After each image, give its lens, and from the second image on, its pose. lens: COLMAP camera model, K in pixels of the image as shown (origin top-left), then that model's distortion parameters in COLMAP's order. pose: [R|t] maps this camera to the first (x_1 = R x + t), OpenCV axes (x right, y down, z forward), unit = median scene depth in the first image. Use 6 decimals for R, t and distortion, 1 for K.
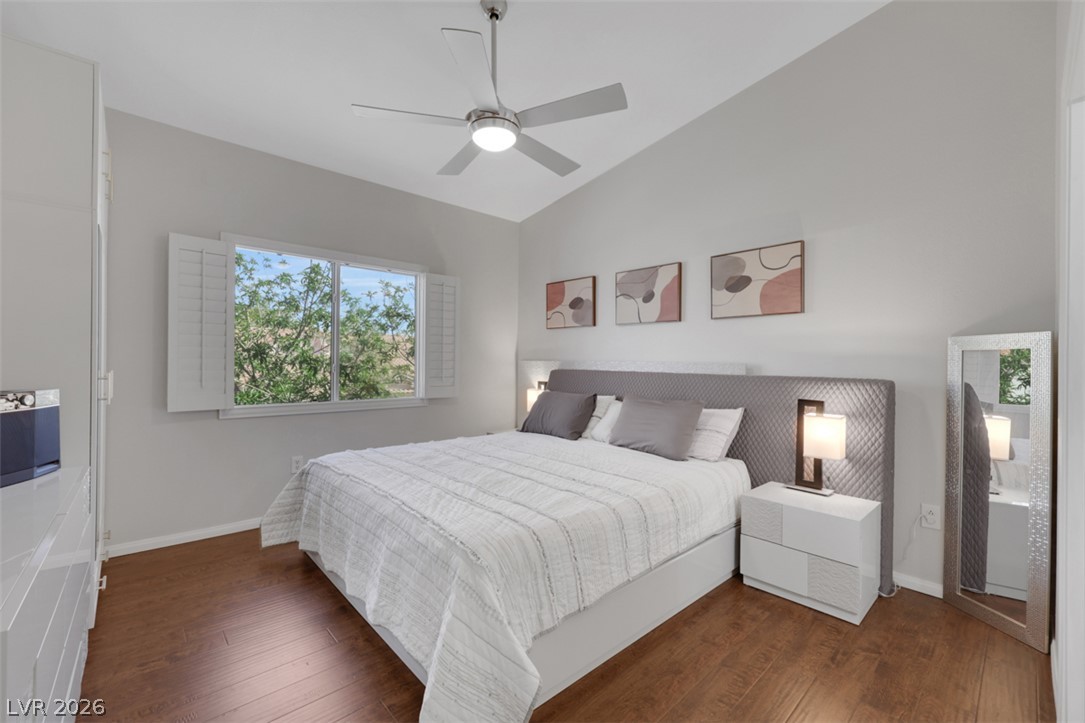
lens RADIAL K [[446.8, 0, 542.4], [0, 446.8, 353.0], [0, 0, 1]] dist [-0.002129, 0.000129]
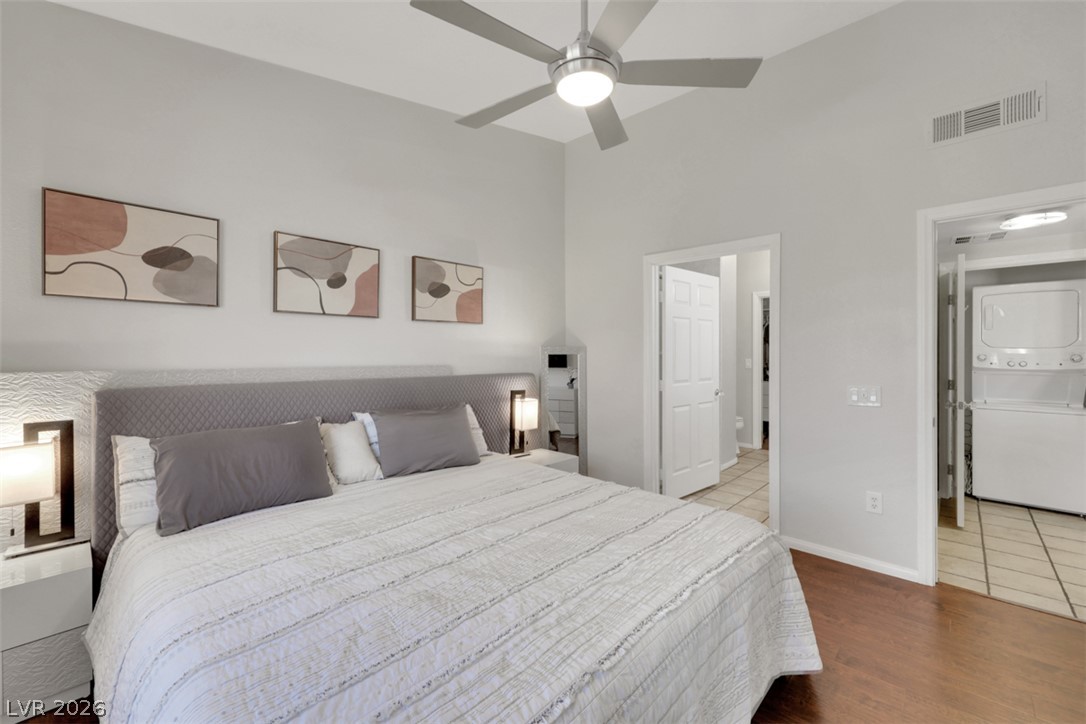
lens RADIAL K [[444.8, 0, 544.0], [0, 444.8, 351.2], [0, 0, 1]] dist [-0.001719, -0.000068]
pose [[-0.065810, -0.004413, 0.997822, -0.601874], [-0.019427, 0.999806, 0.003141, -0.017232], [-0.997643, -0.019178, -0.065883, 0.775017]]
